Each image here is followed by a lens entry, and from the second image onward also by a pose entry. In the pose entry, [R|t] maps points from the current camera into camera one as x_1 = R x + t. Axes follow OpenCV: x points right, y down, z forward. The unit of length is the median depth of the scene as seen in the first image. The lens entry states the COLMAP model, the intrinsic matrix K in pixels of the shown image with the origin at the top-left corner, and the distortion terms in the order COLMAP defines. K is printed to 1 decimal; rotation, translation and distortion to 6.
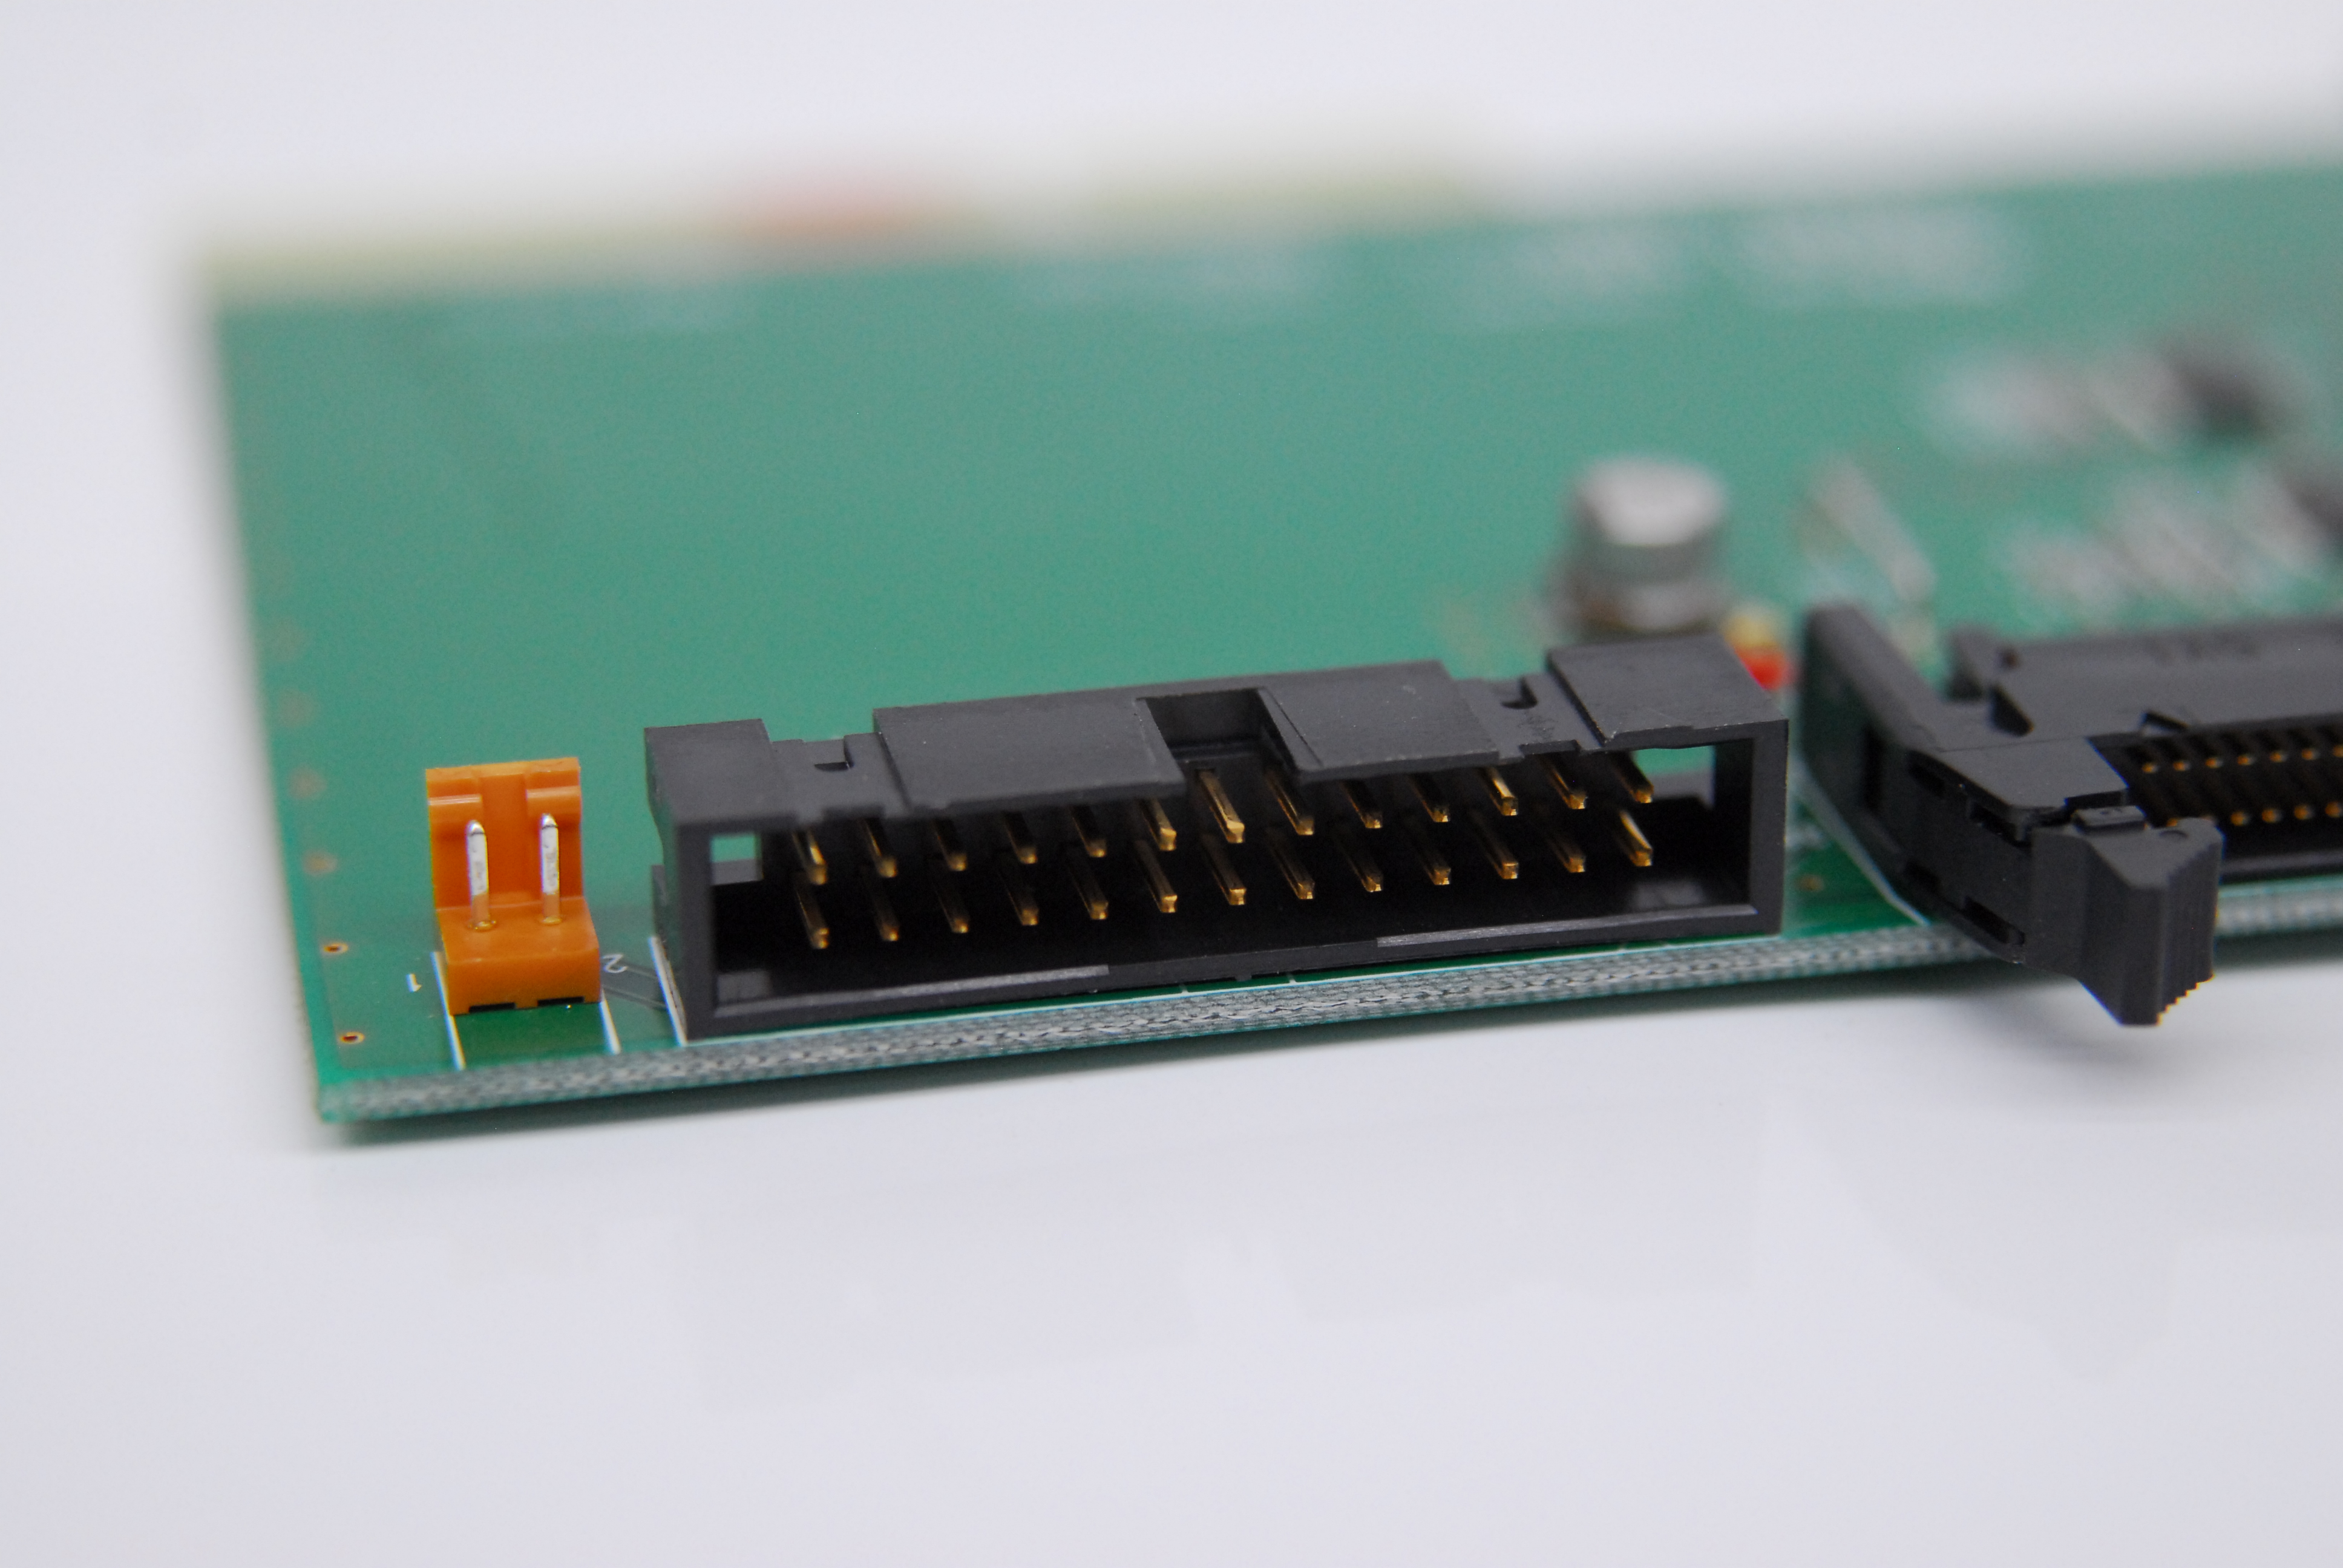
lens RADIAL K [[6703.8, 0, 1171.5], [0, 6703.8, 784.0], [0, 0, 1]] dist [0.188419, 0.276869]
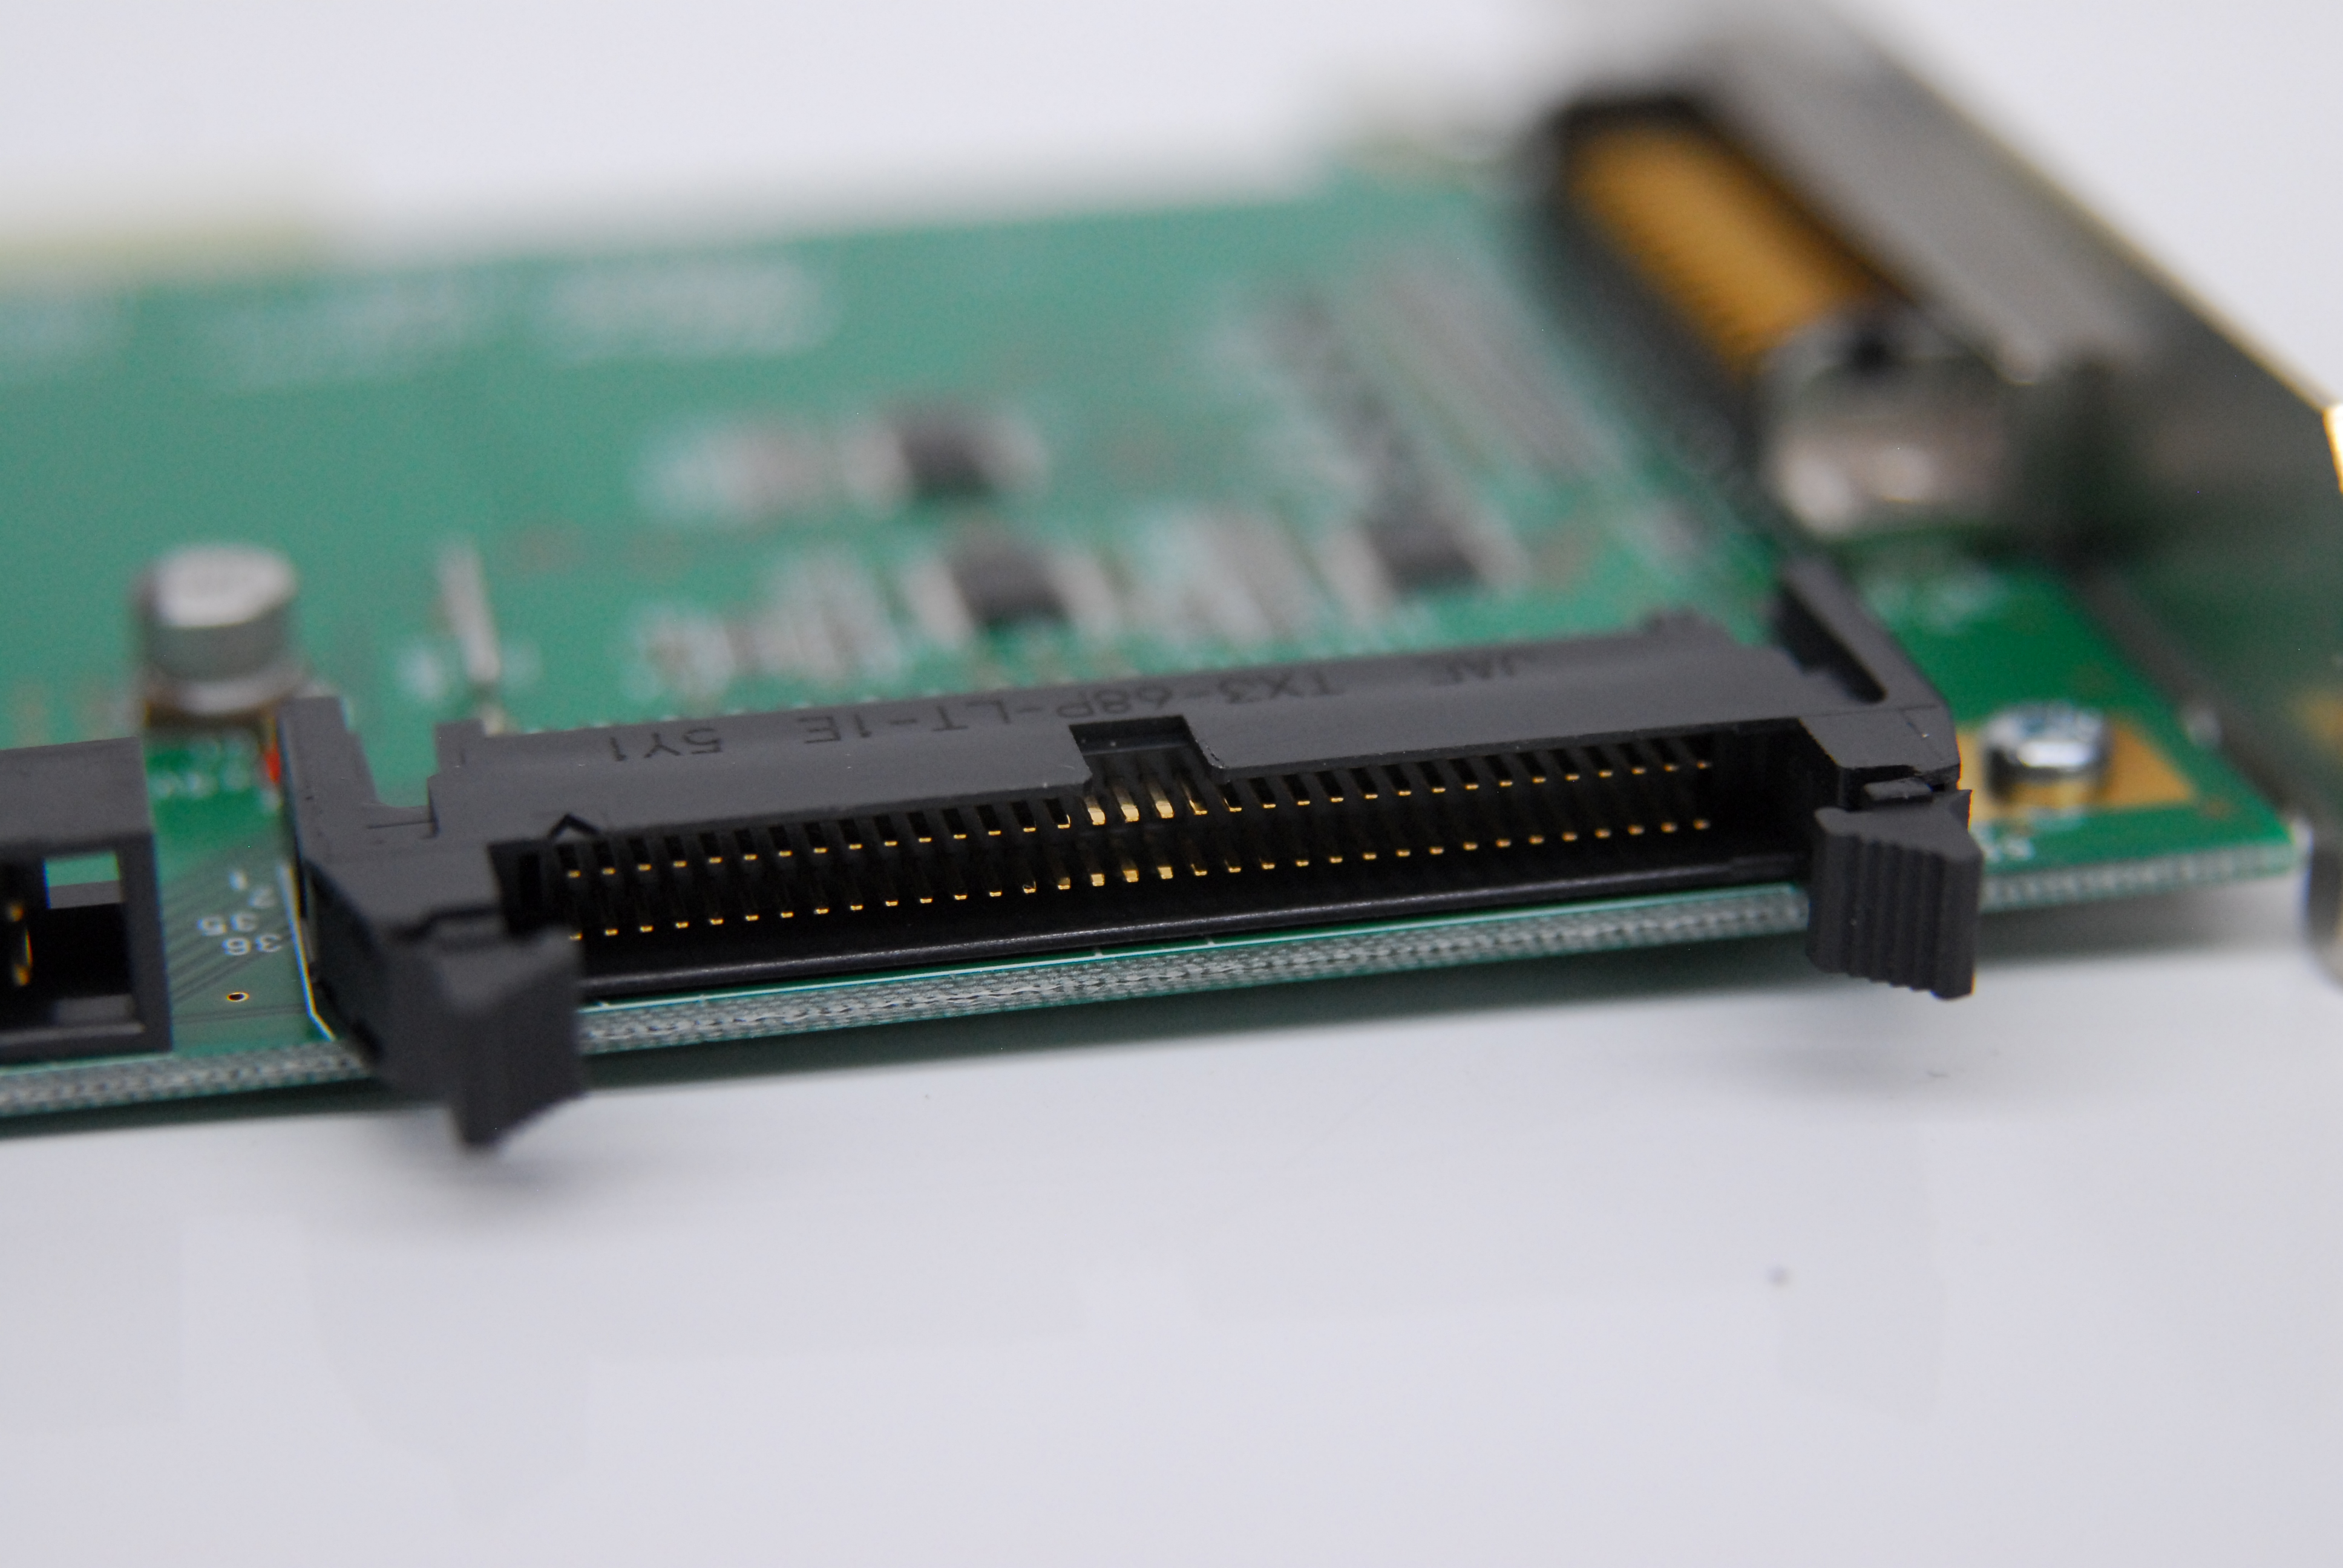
lens RADIAL K [[6703.8, 0, 1171.5], [0, 6703.8, 784.0], [0, 0, 1]] dist [0.188419, 0.276869]
pose [[0.999693, -0.006120, 0.024006, 0.209156], [0.006020, 0.999973, 0.004248, -0.018894], [-0.024031, -0.004102, 0.999703, 0.040030]]
